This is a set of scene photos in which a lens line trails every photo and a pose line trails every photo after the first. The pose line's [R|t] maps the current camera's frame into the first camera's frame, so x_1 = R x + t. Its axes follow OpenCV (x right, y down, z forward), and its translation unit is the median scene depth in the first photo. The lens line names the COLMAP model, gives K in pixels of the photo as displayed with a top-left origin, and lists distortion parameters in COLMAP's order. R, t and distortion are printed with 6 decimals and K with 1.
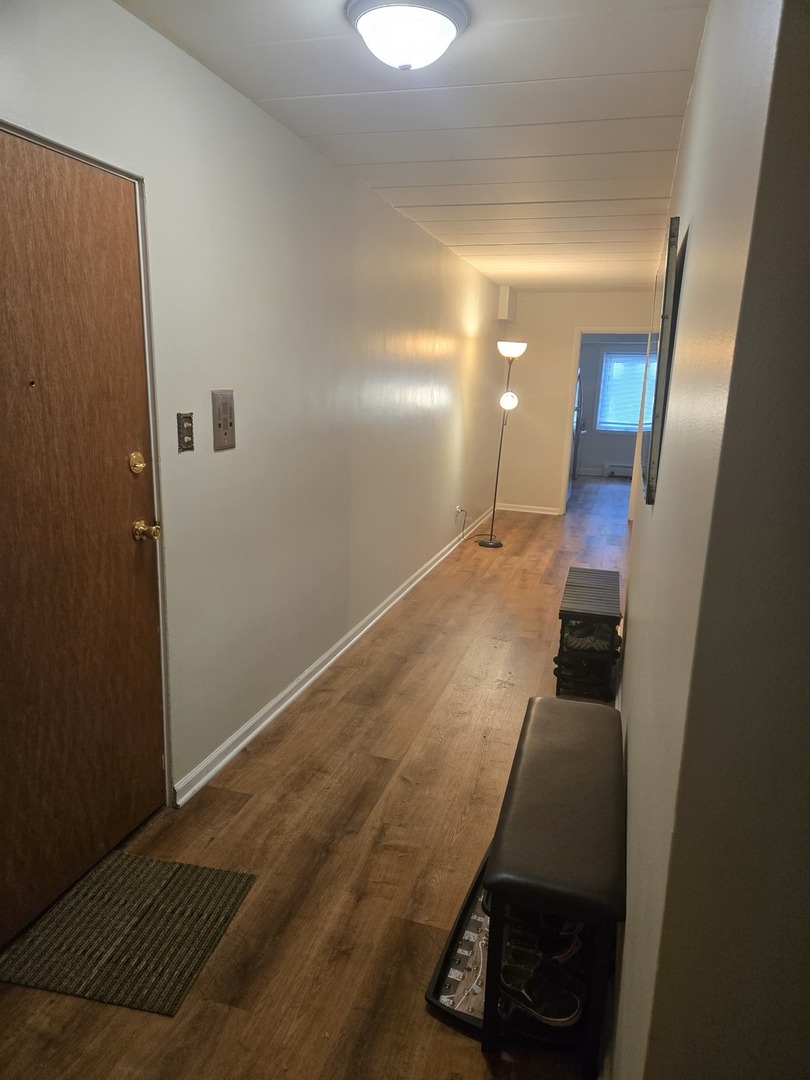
lens RADIAL K [[724.1, 0, 405.0], [0, 724.1, 540.0], [0, 0, 1]] dist [-0.002139, -0.002874]
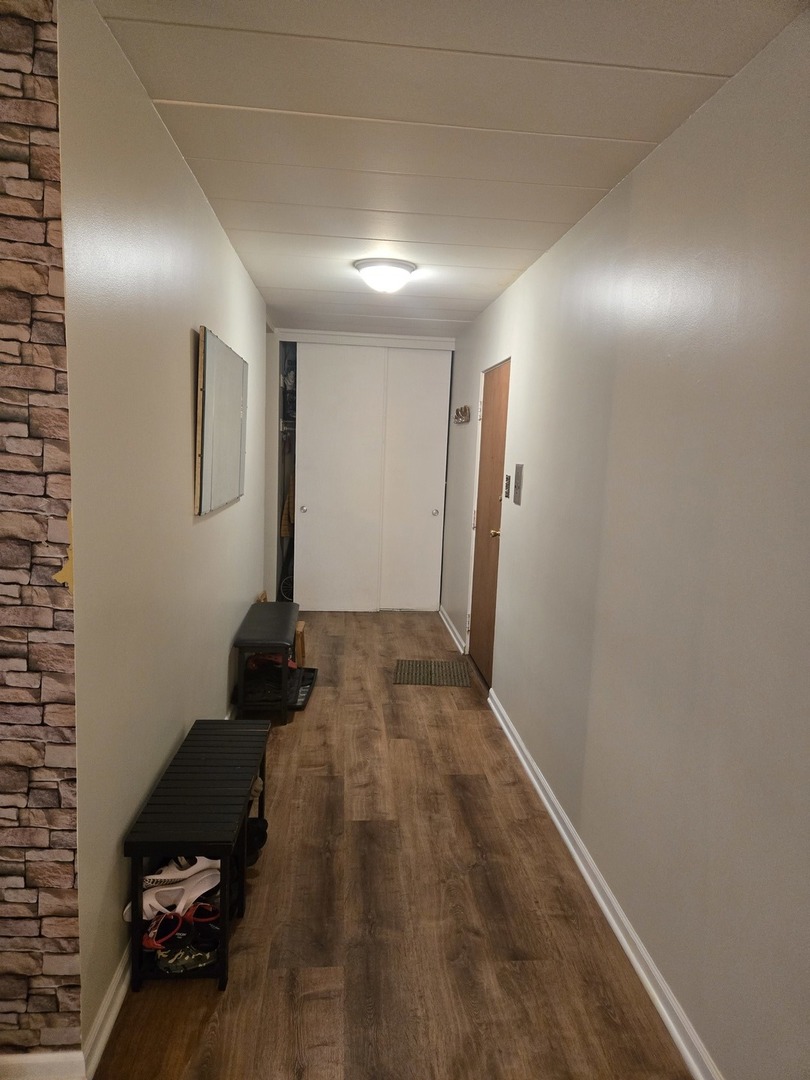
lens RADIAL K [[724.1, 0, 405.0], [0, 724.1, 540.0], [0, 0, 1]] dist [-0.002139, -0.002874]
pose [[-0.928089, -0.025981, -0.371452, 0.540618], [-0.152765, 0.936312, 0.316201, -0.521534], [0.339580, 0.350207, -0.872949, 2.402767]]
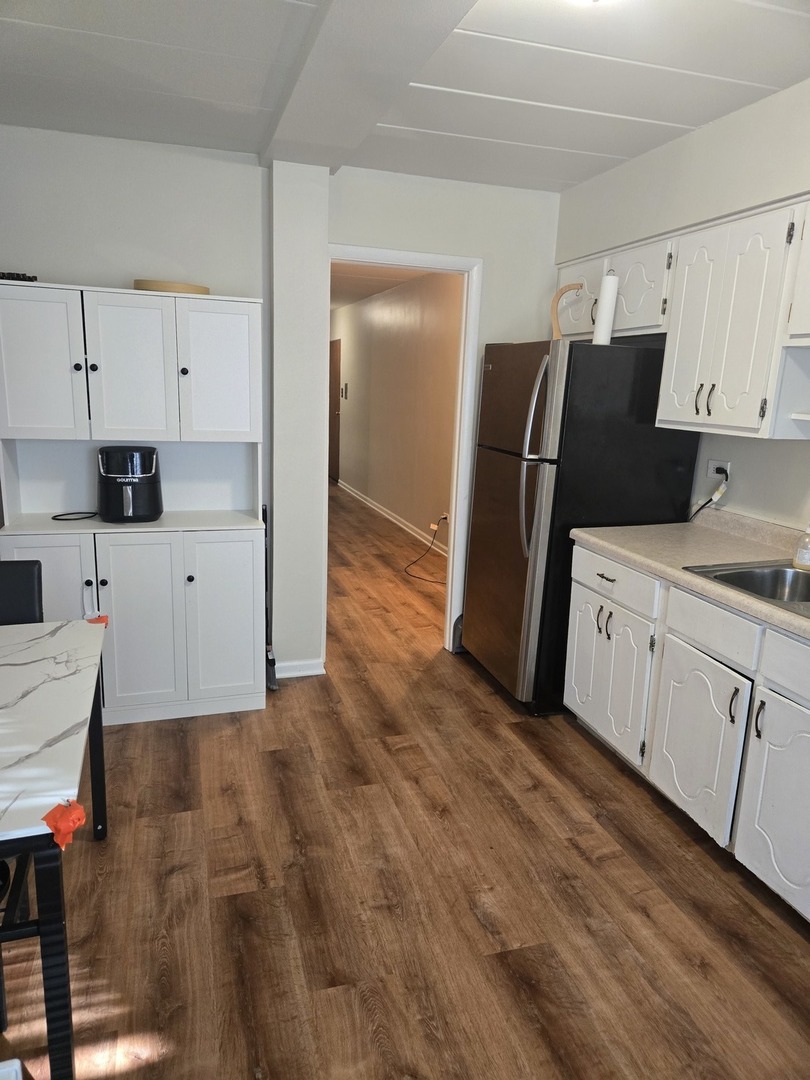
lens RADIAL K [[724.1, 0, 405.0], [0, 724.1, 540.0], [0, 0, 1]] dist [-0.002139, -0.002874]
pose [[-0.828524, 0.048407, -0.557857, 0.305047], [-0.195766, 0.908347, 0.369570, -0.351565], [0.524618, 0.415407, -0.743110, 1.604170]]
